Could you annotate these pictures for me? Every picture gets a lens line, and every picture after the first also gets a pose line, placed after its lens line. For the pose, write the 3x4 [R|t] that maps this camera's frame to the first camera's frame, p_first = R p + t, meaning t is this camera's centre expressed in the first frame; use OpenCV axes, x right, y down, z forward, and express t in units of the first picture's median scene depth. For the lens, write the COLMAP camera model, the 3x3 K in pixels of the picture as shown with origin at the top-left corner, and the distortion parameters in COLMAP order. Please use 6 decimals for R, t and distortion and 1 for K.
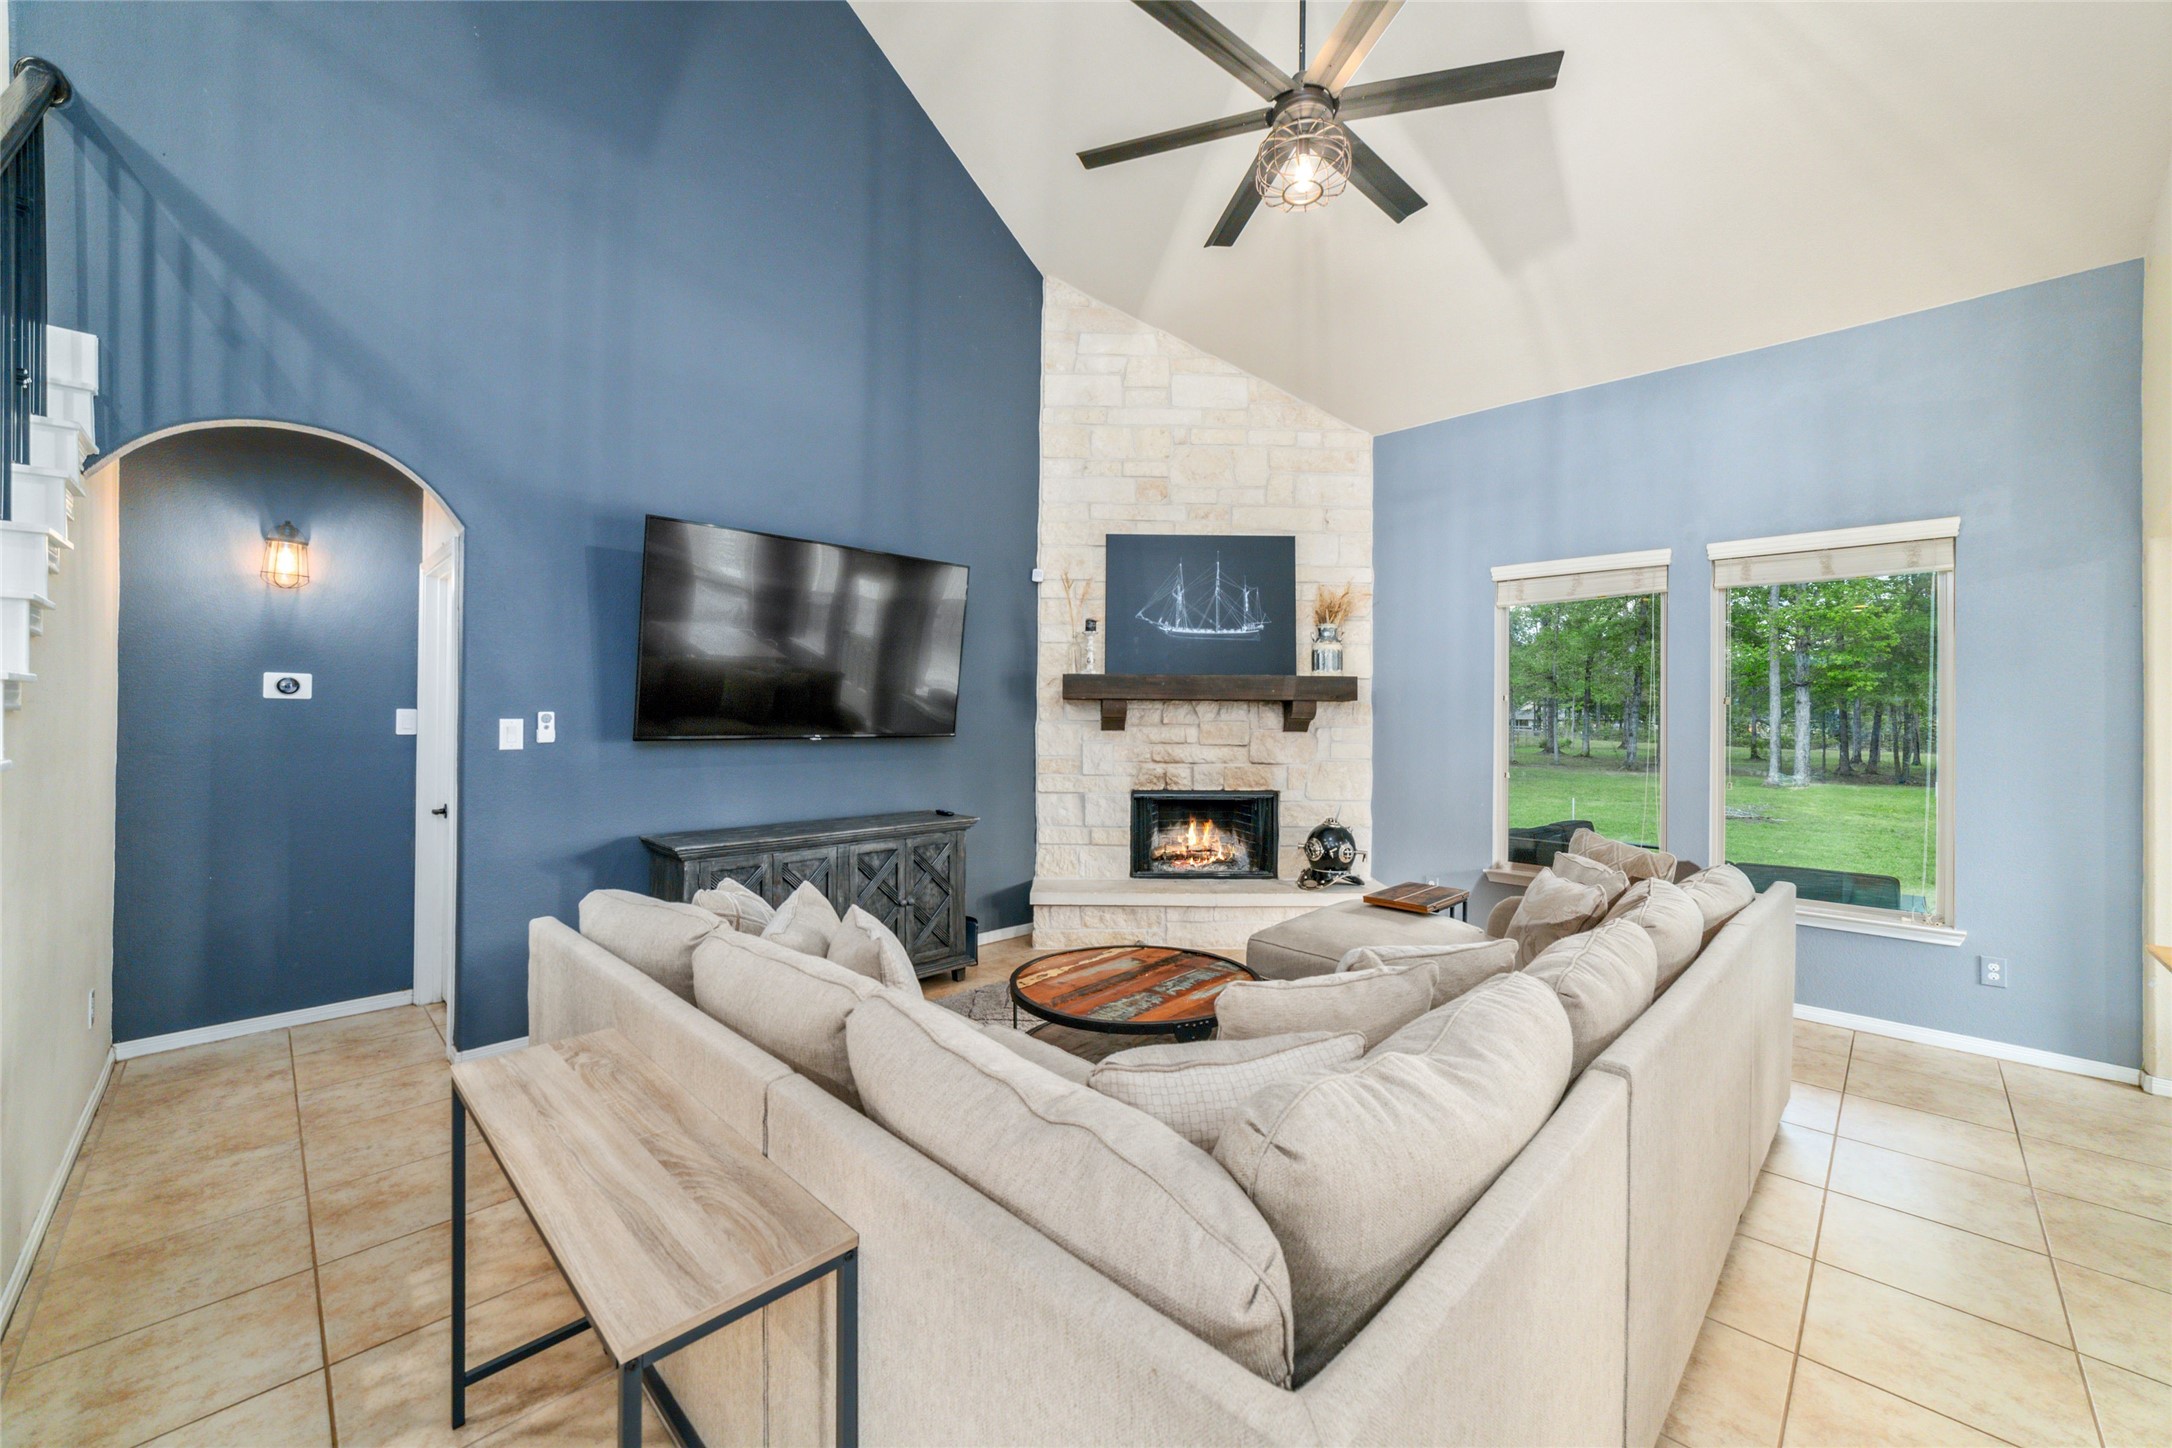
lens RADIAL K [[858.2, 0, 1082.3], [0, 858.2, 709.4], [0, 0, 1]] dist [0.000083, 0.000042]
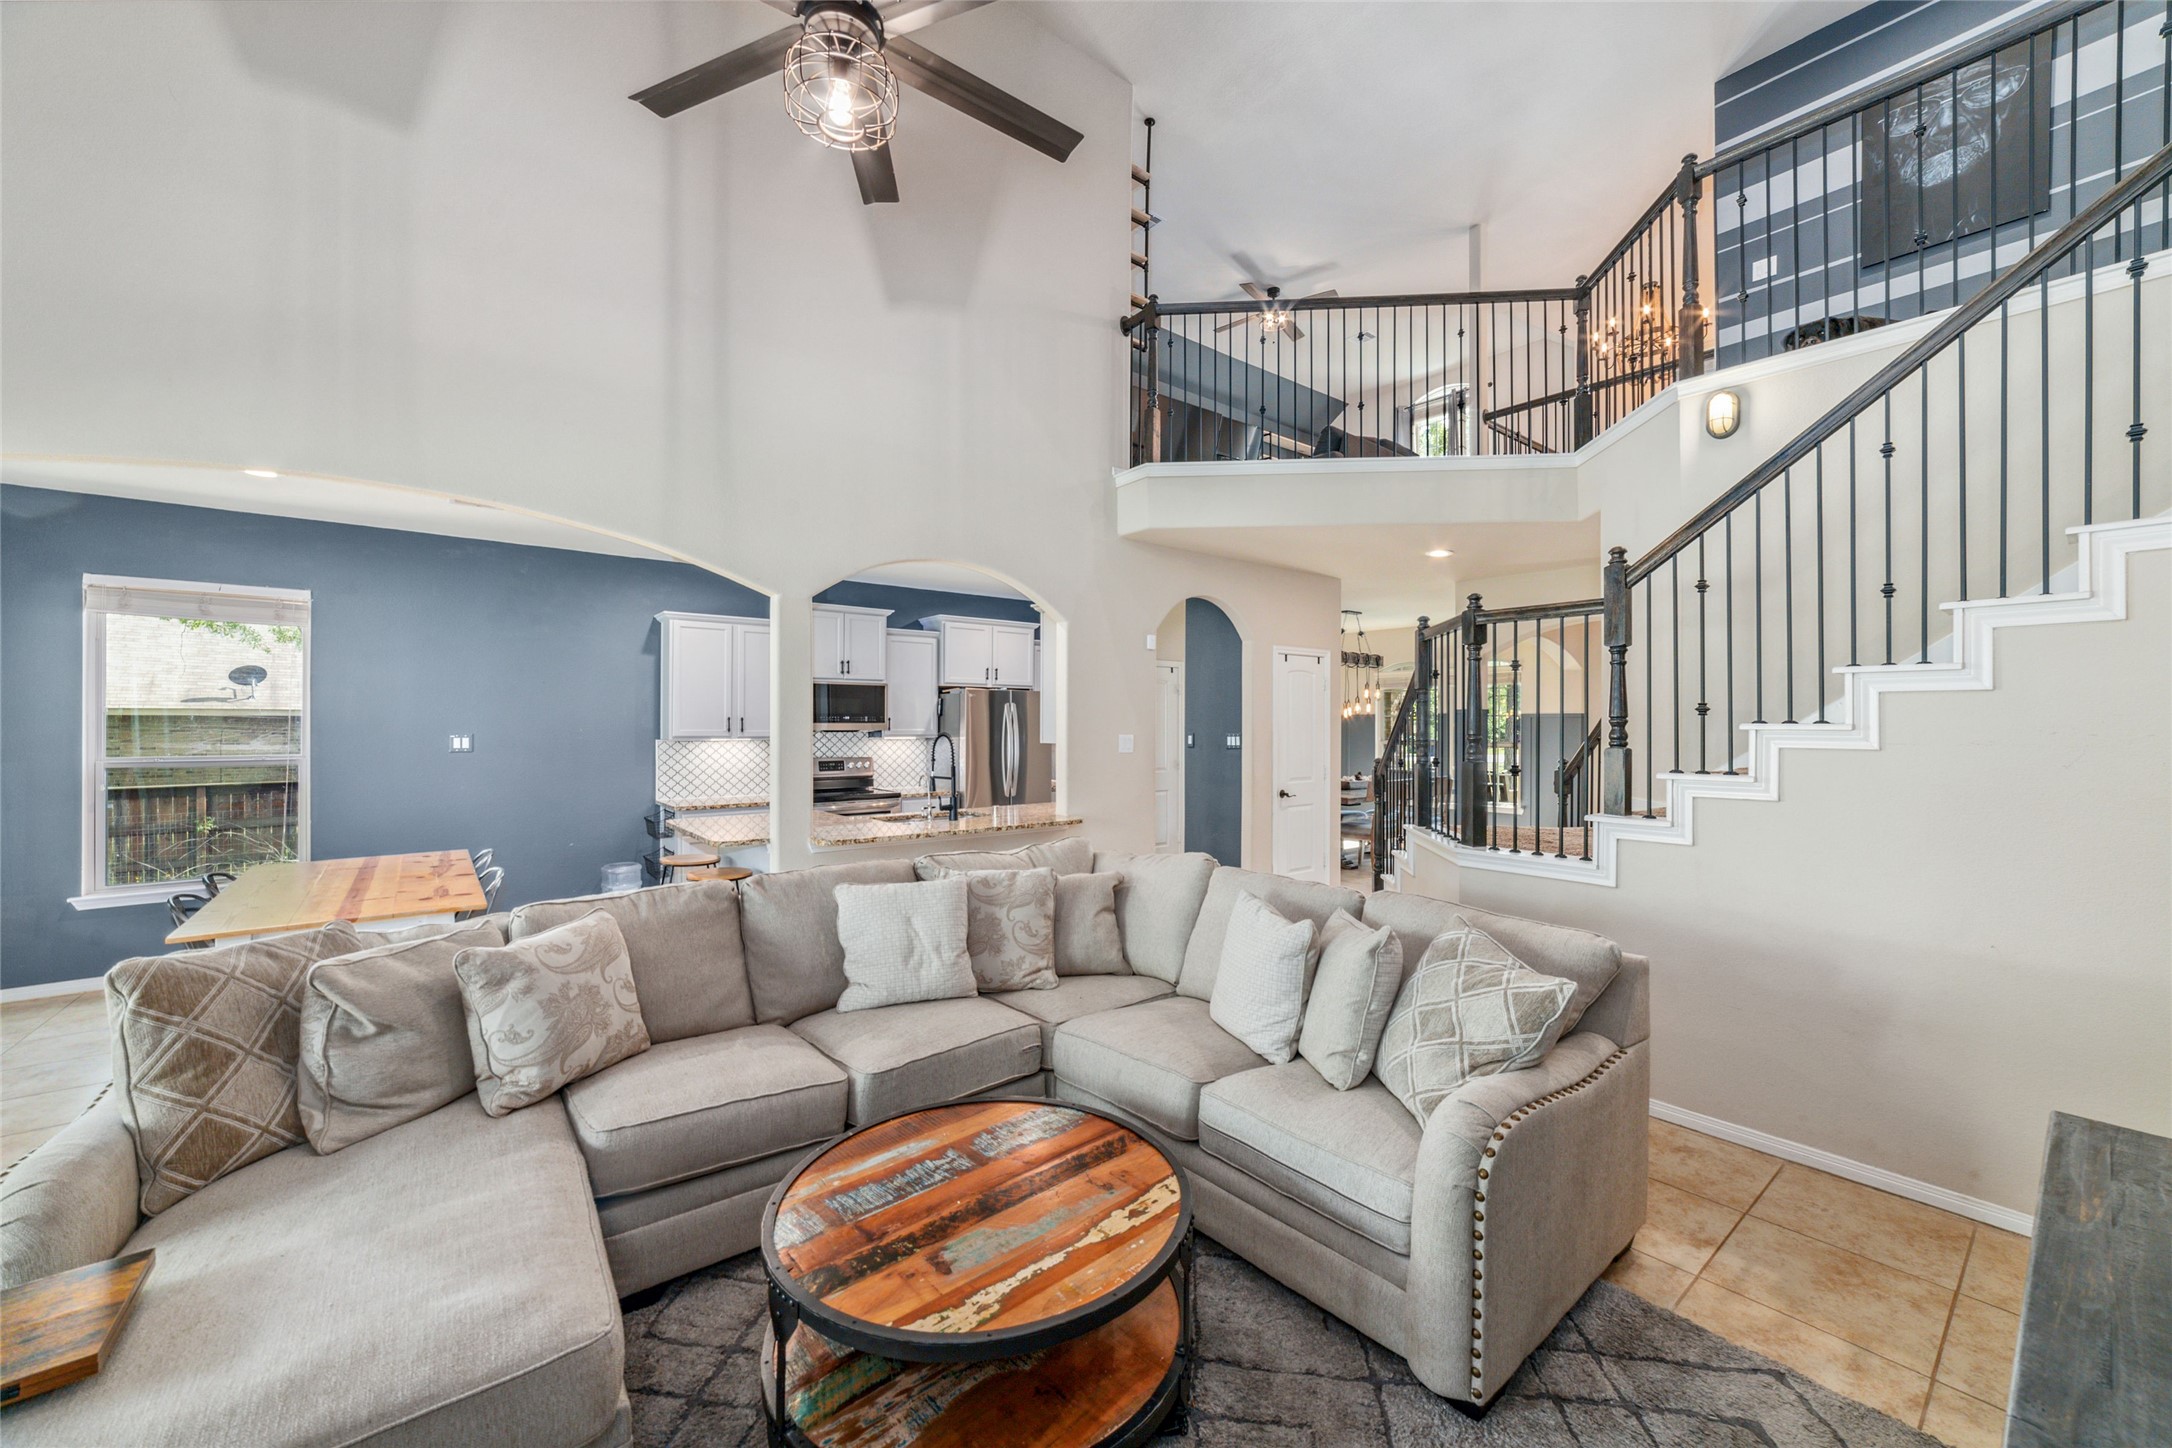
lens RADIAL K [[823.2, 0, 1105.8], [0, 823.2, 722.4], [0, 0, 1]] dist [-0.001123, 0.000001]
pose [[-0.995740, -0.014973, 0.090979, -0.041970], [-0.015093, 0.999886, -0.000631, -0.012154], [-0.090959, -0.002001, -0.995853, 0.912041]]
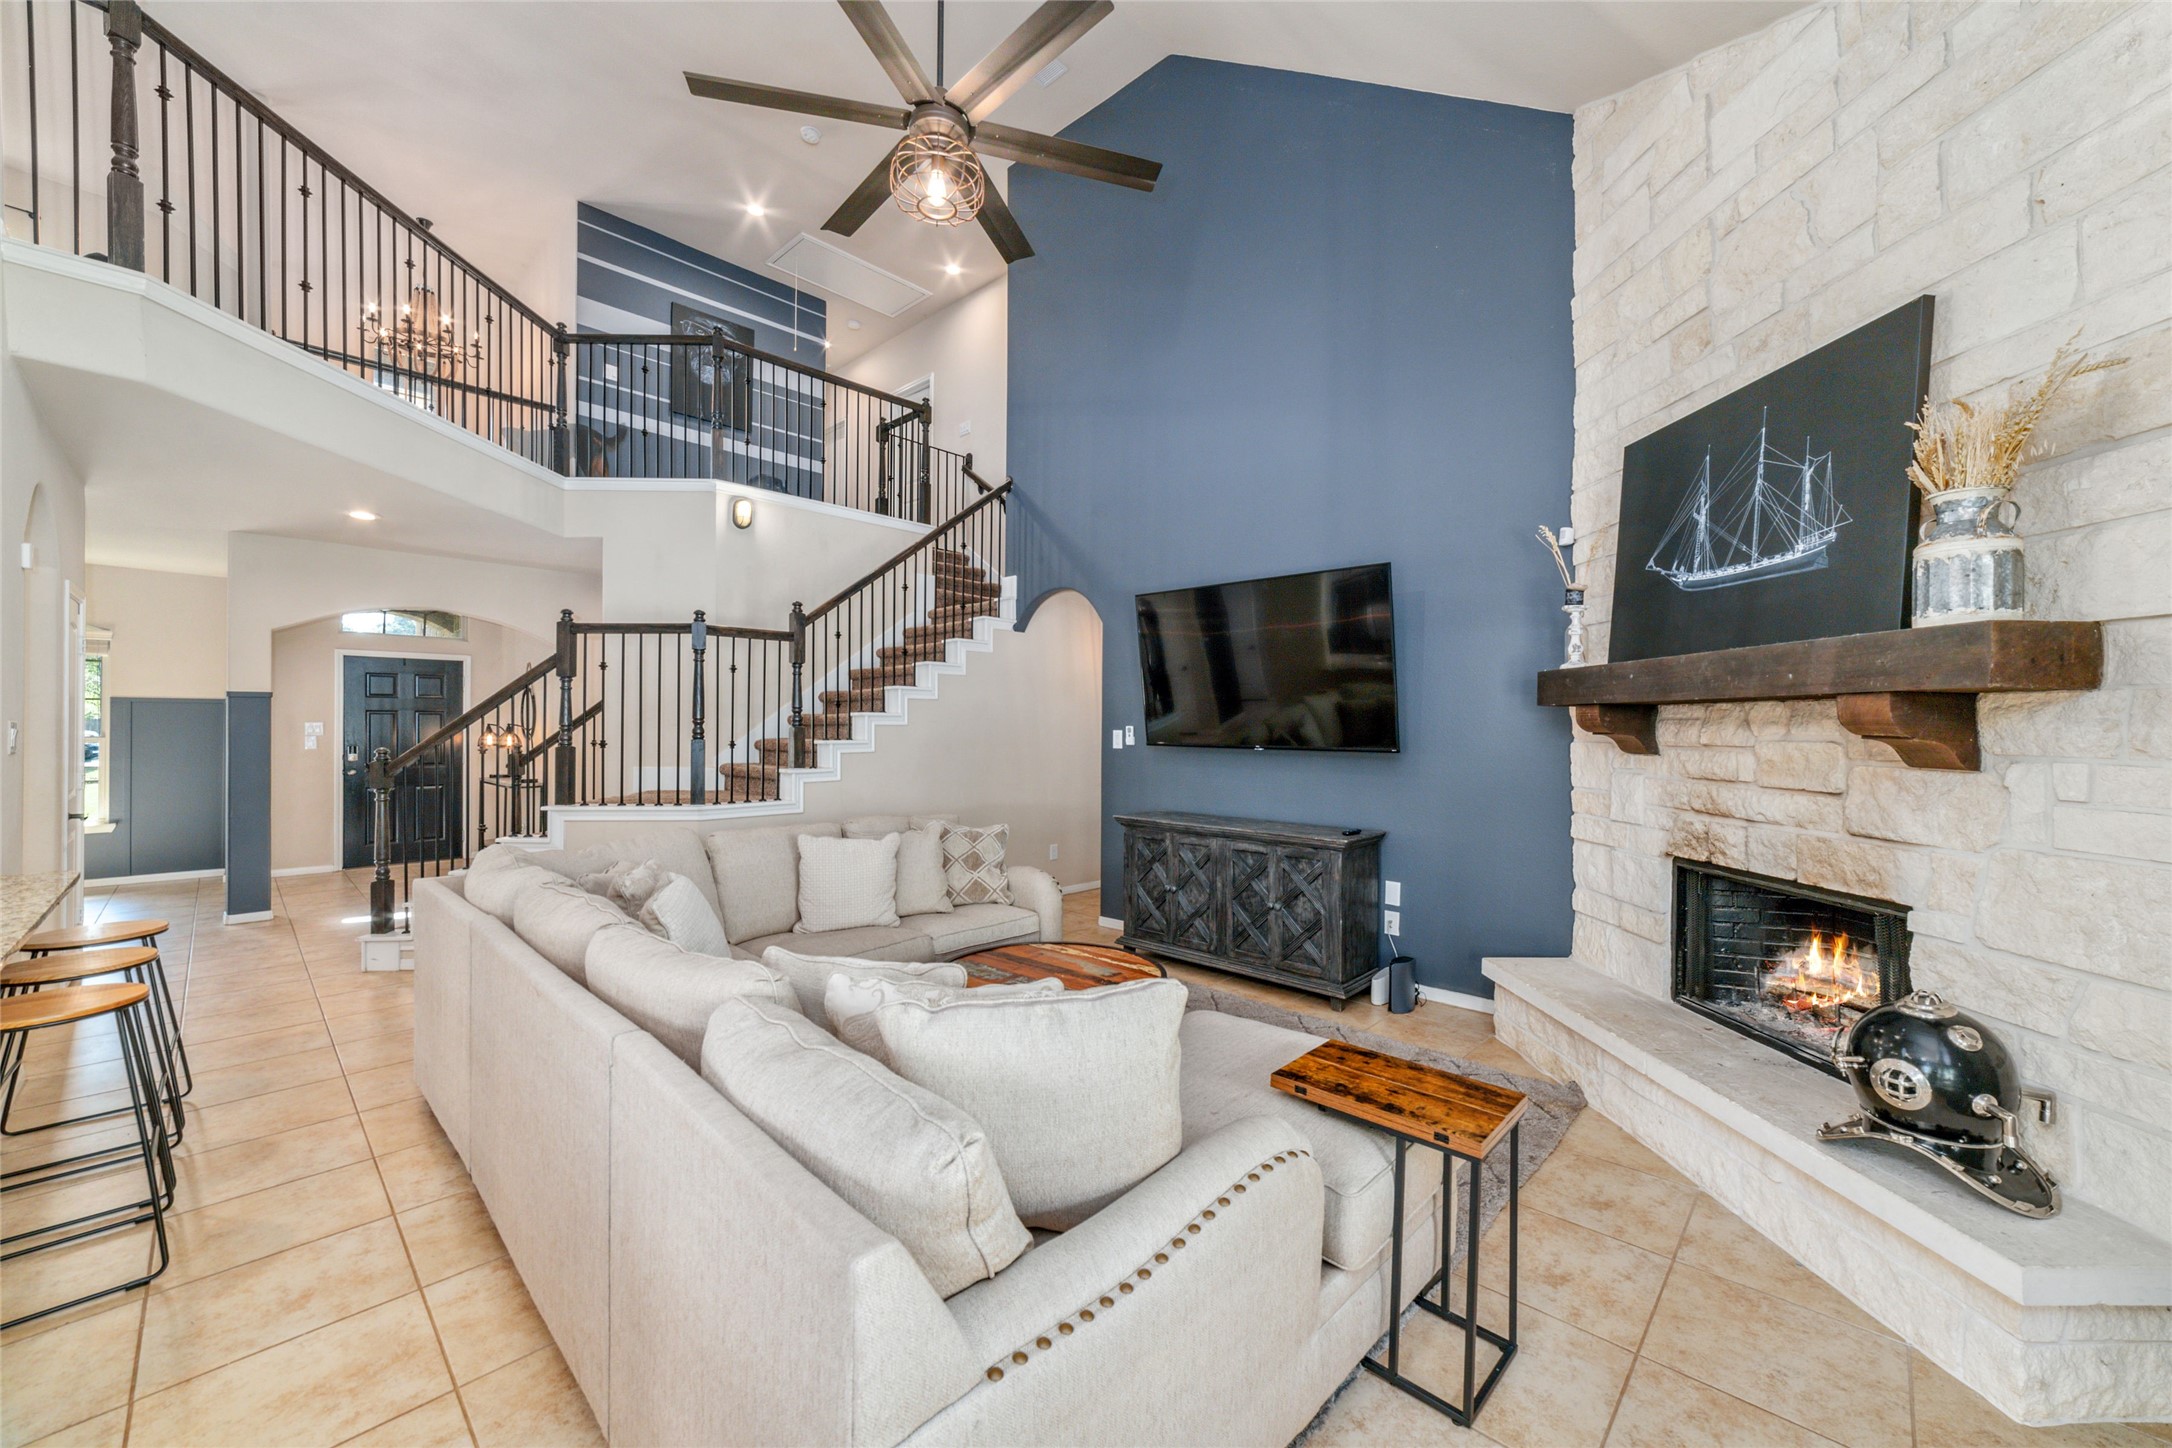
lens RADIAL K [[823.2, 0, 1105.8], [0, 823.2, 722.4], [0, 0, 1]] dist [-0.001123, 0.000001]
pose [[0.038067, -0.011344, -0.999211, 0.630996], [-0.000988, 0.999935, -0.011390, 0.008538], [0.999275, 0.001421, 0.038053, 0.595093]]
